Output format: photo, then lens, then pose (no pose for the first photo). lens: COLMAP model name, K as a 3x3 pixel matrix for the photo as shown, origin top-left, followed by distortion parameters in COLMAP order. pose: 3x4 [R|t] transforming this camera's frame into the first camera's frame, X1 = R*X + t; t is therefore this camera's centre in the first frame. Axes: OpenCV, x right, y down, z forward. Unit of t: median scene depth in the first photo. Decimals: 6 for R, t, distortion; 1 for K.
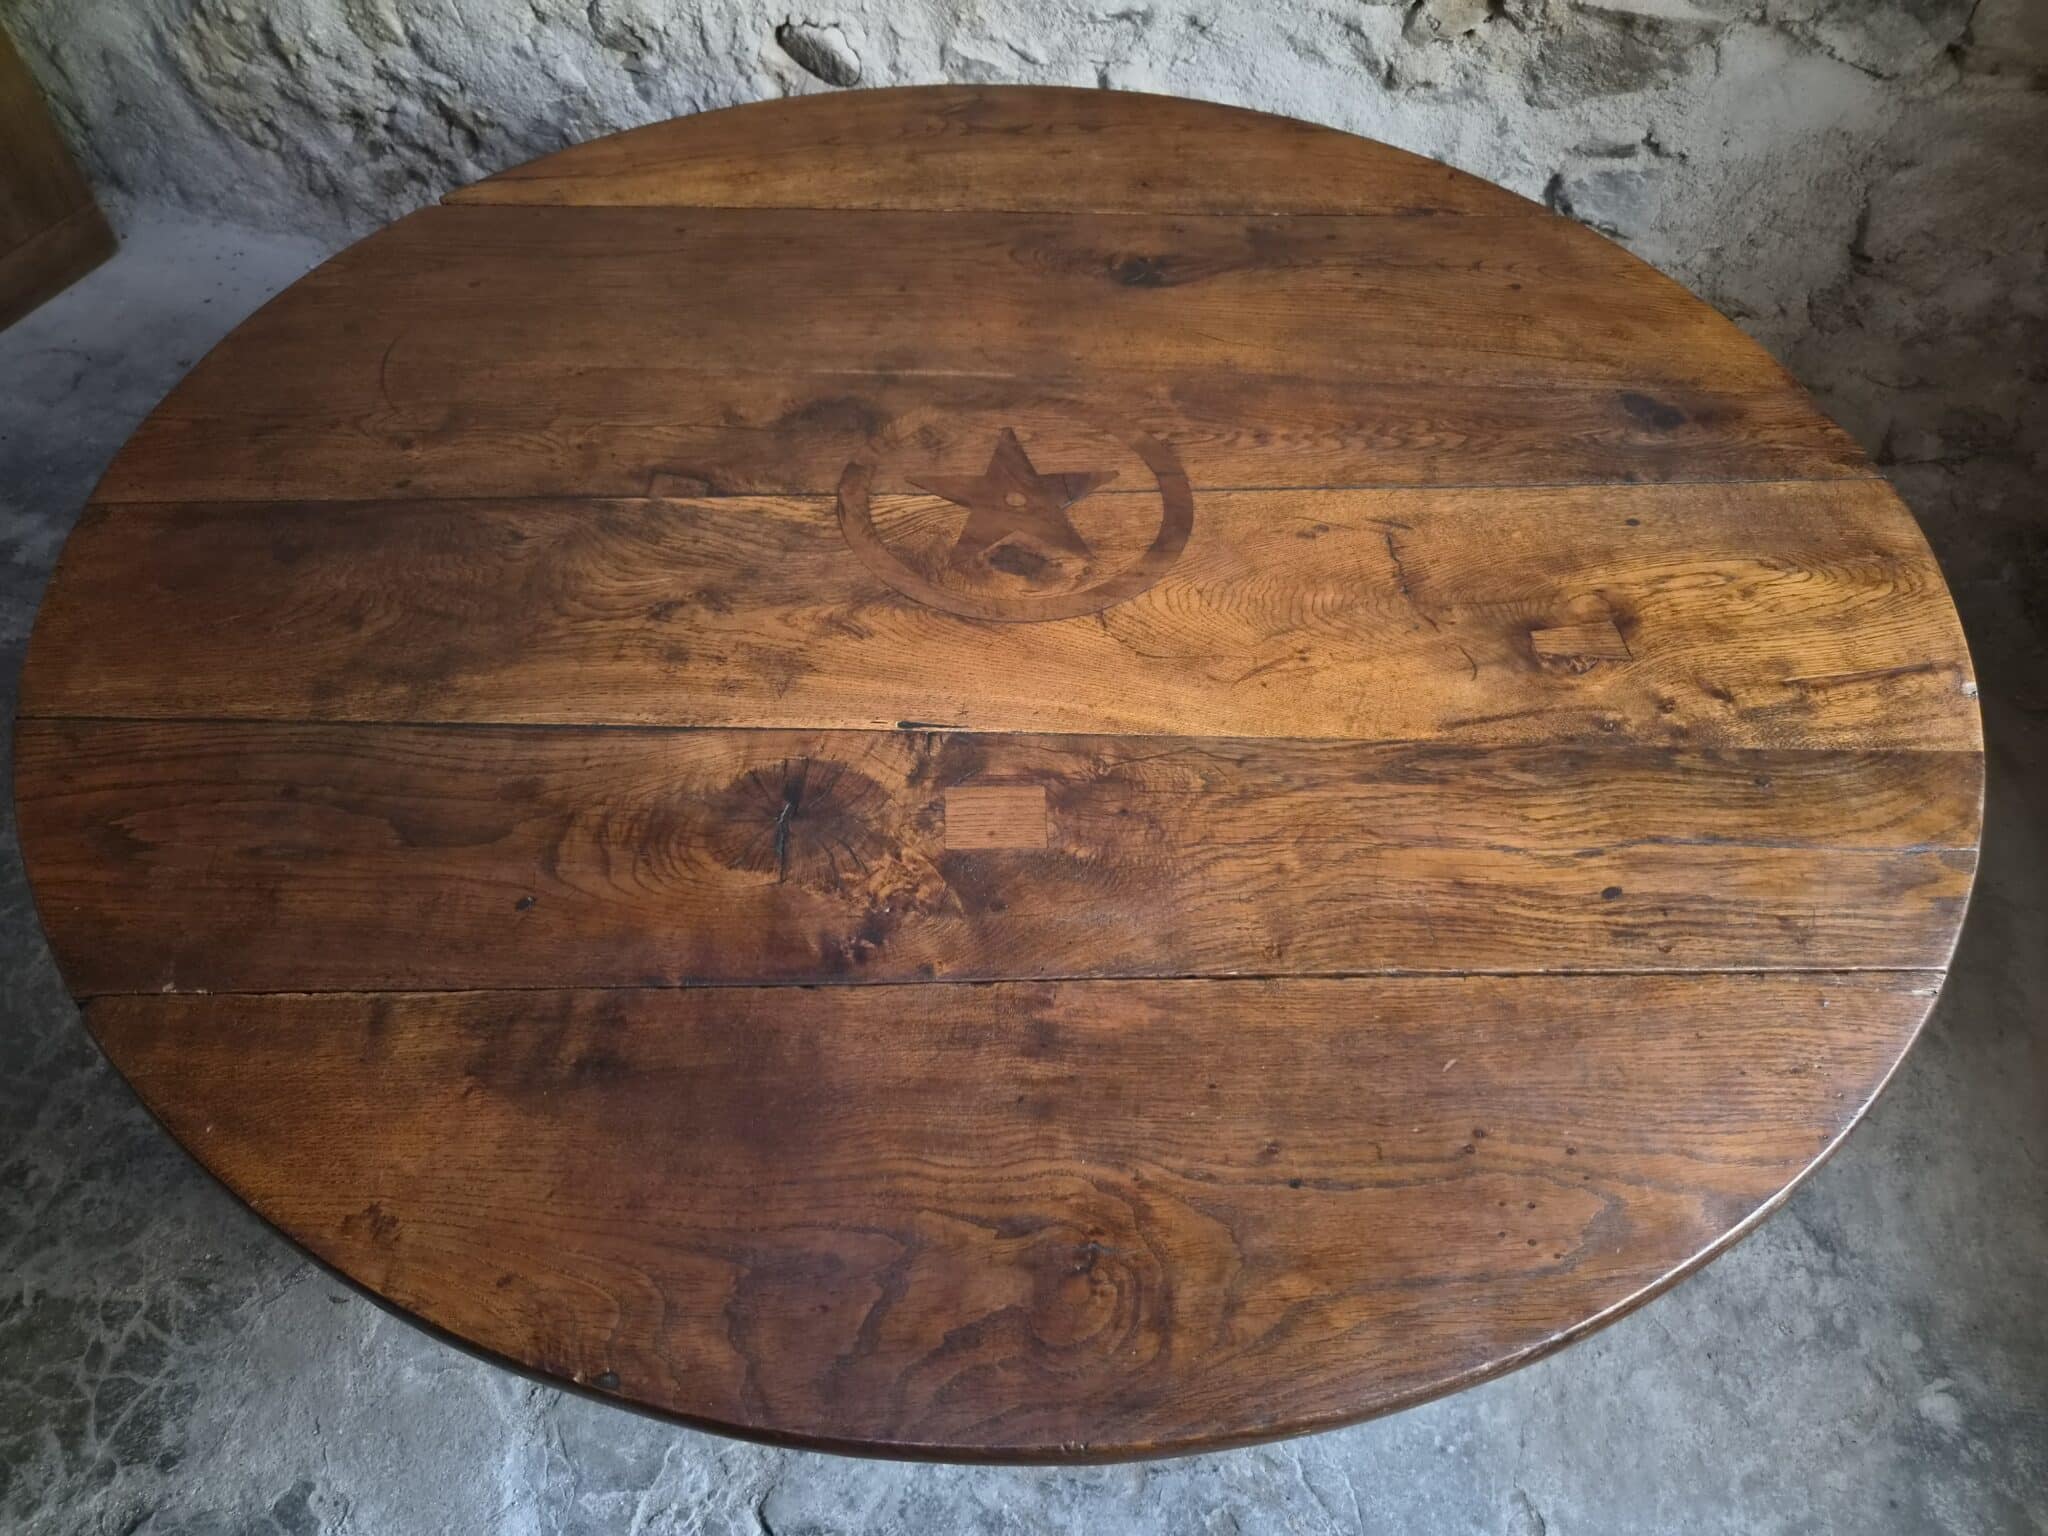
lens RADIAL K [[1407.0, 0, 1020.2], [0, 1407.0, 790.1], [0, 0, 1]] dist [0.058460, -0.050938]
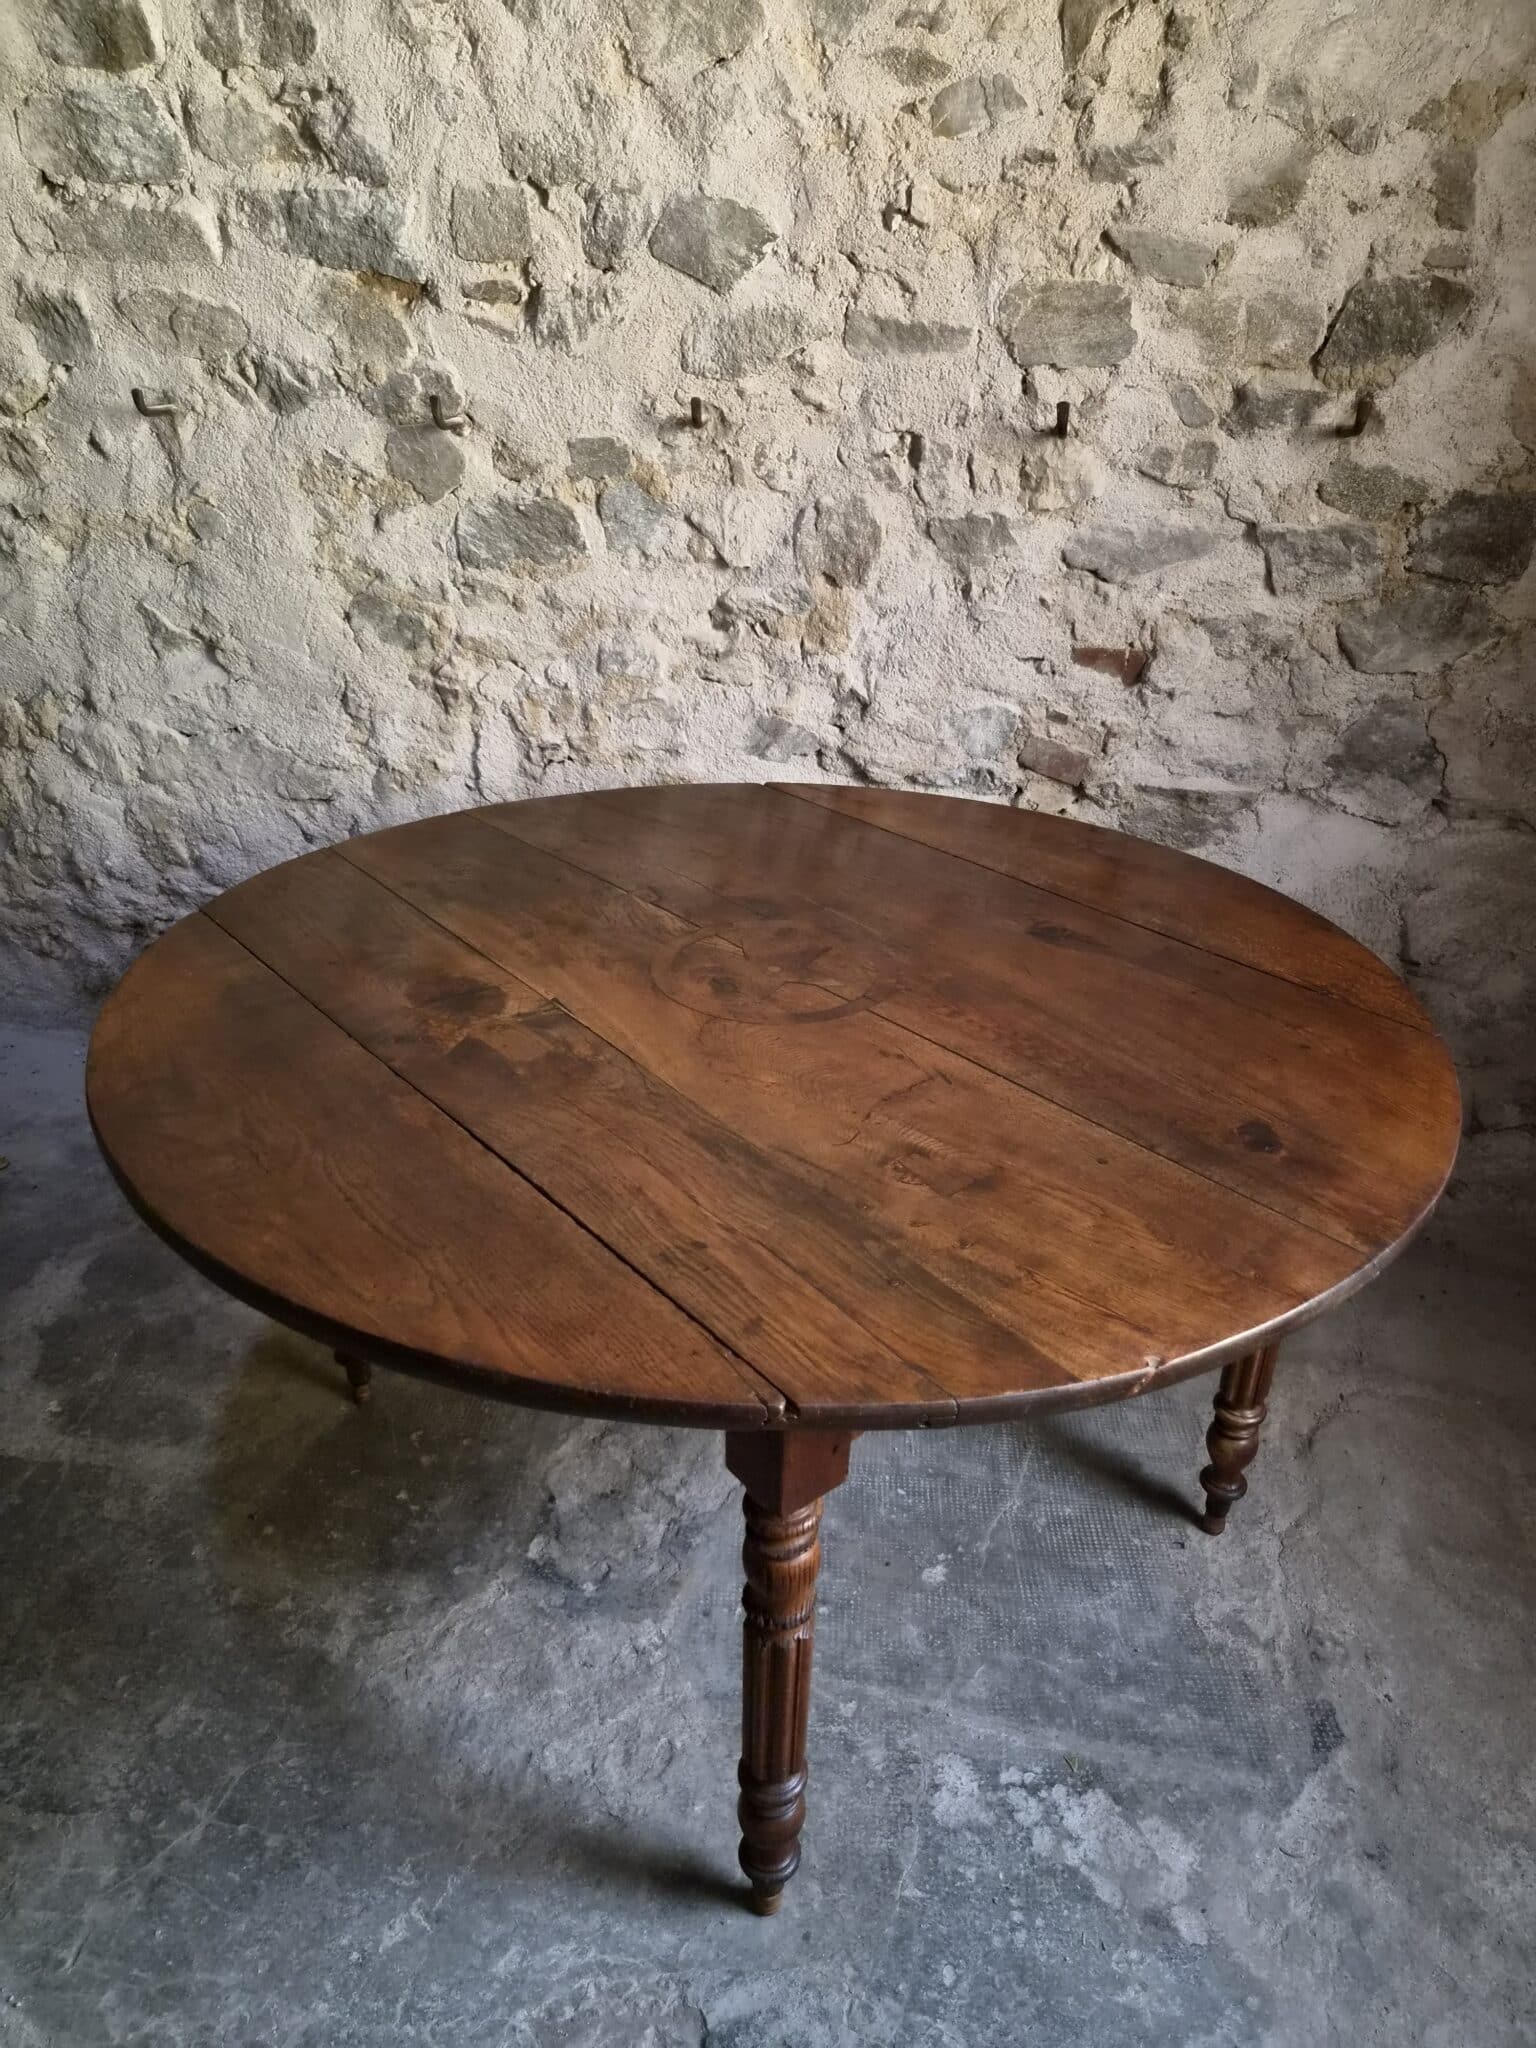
lens RADIAL K [[1407.0, 0, 793.0], [0, 1407.0, 1037.9], [0, 0, 1]] dist [0.058460, -0.050938]
pose [[0.997606, -0.041646, 0.055213, -0.000260], [0.059823, 0.920224, -0.386793, 0.123192], [-0.034700, 0.389170, 0.920512, -0.062837]]
